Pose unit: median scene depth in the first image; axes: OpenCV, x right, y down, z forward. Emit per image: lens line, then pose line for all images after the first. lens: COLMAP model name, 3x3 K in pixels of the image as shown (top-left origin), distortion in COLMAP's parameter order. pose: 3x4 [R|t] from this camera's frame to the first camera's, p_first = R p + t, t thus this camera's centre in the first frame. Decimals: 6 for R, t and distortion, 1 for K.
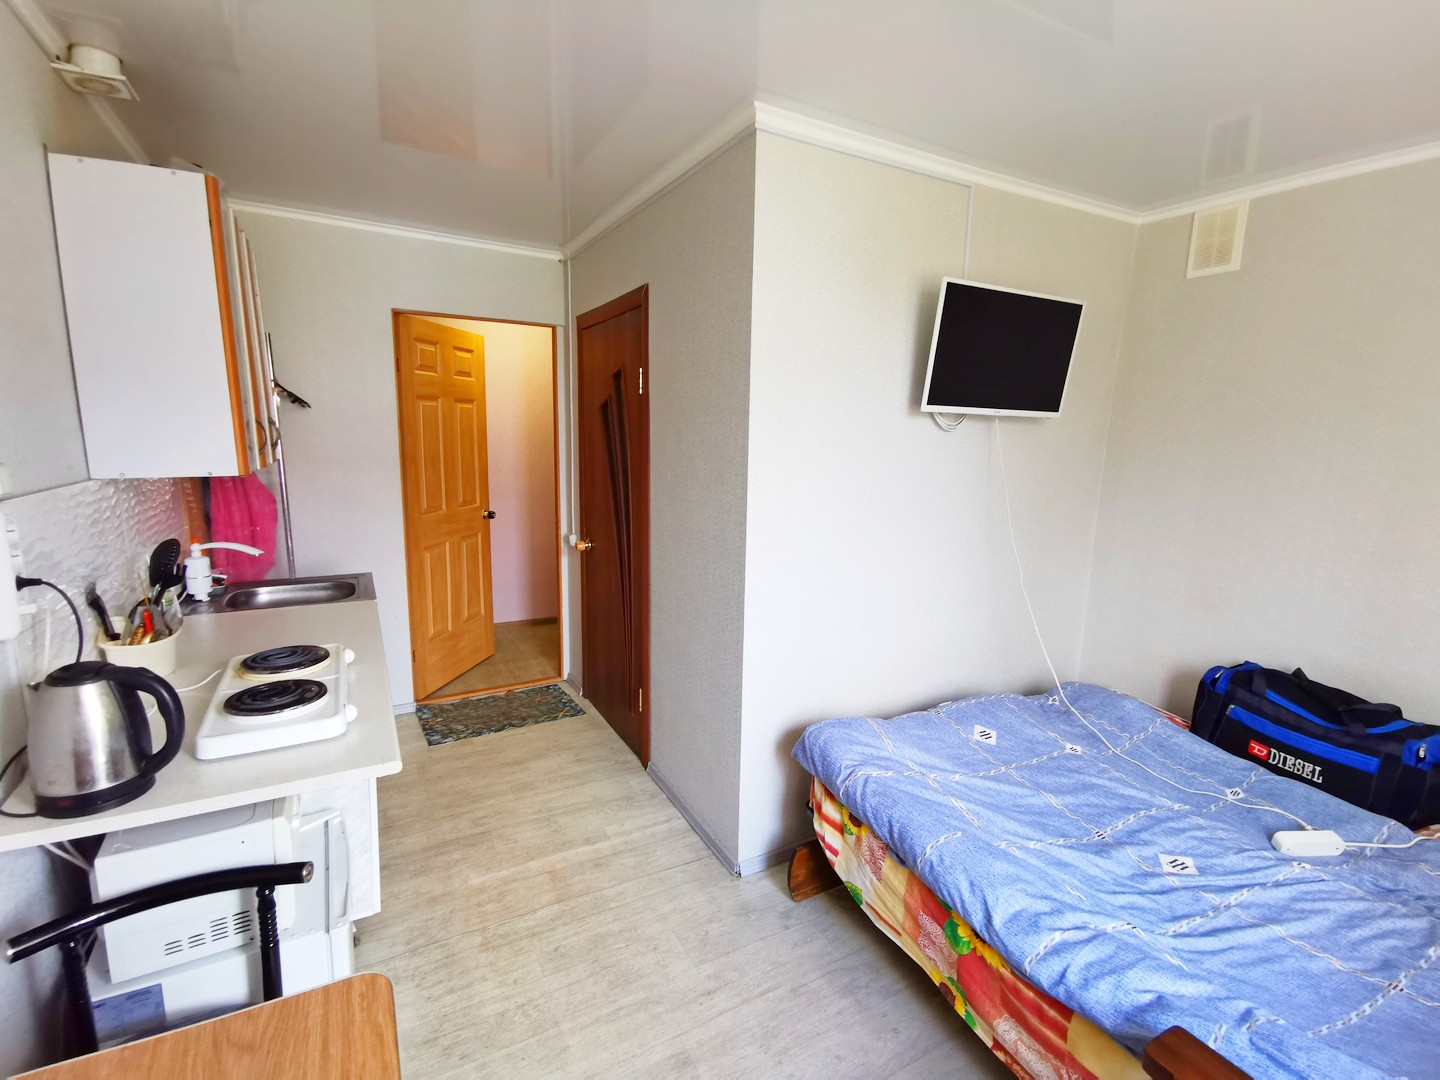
lens RADIAL K [[660.6, 0, 710.1], [0, 660.6, 545.8], [0, 0, 1]] dist [0.022169, -0.000144]
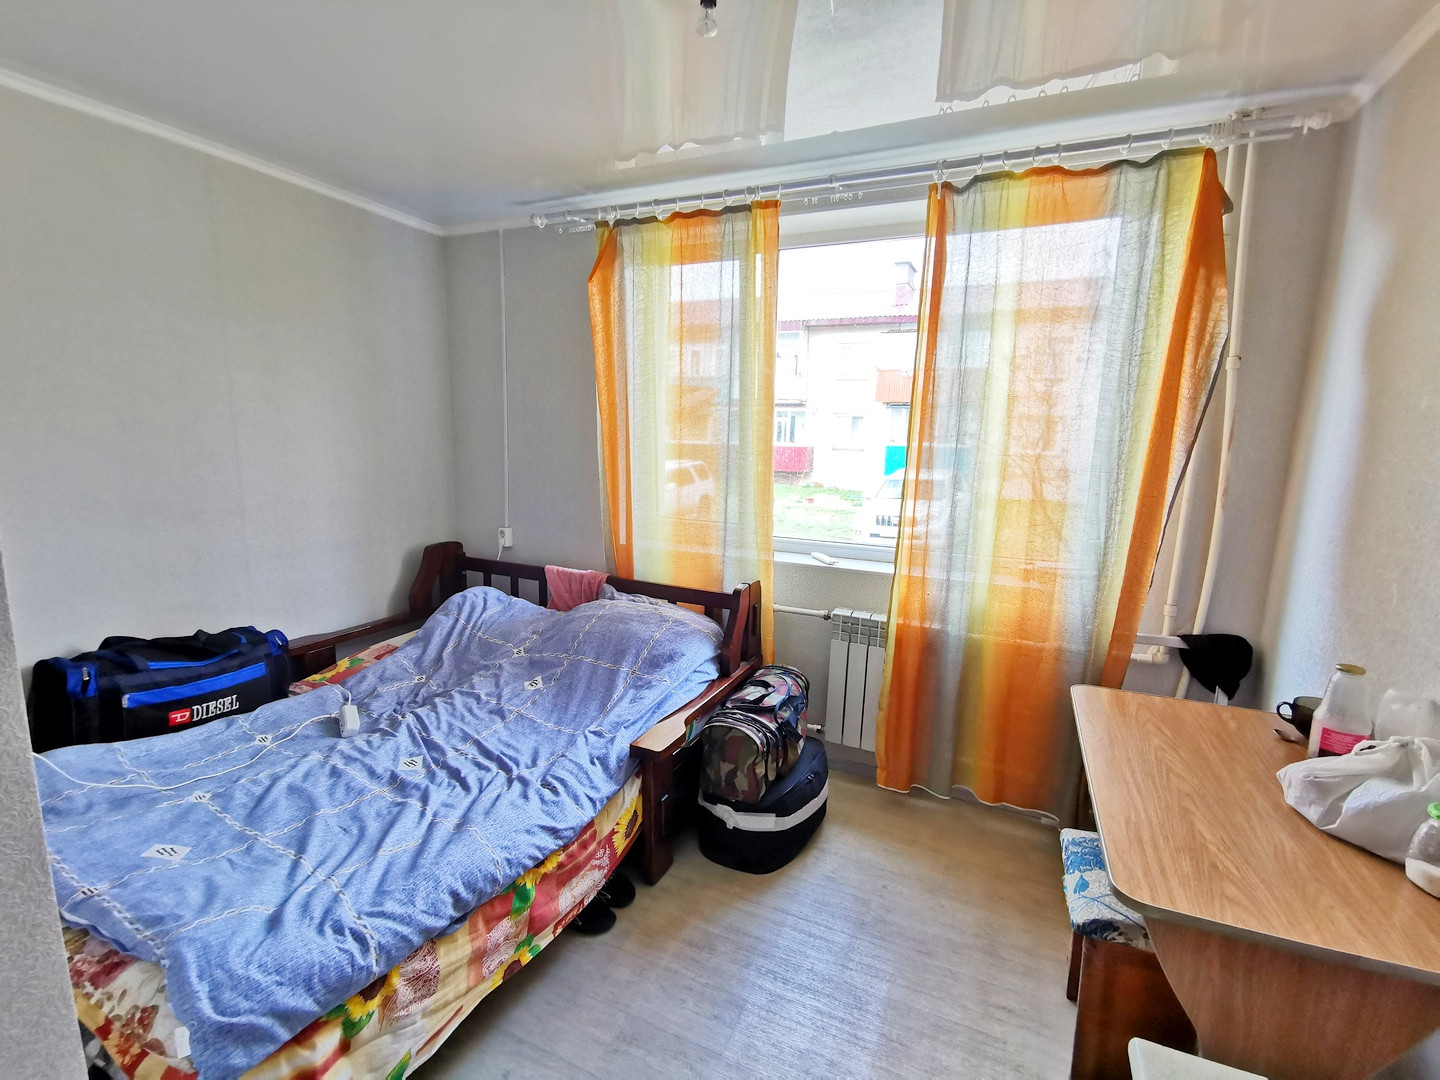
lens RADIAL K [[660.6, 0, 710.4], [0, 660.6, 535.8], [0, 0, 1]] dist [0.022169, -0.000144]
pose [[-0.592201, -0.162885, 0.789156, -0.386113], [0.100371, 0.956817, 0.272811, -0.143856], [-0.799515, 0.240768, -0.550279, 0.900204]]
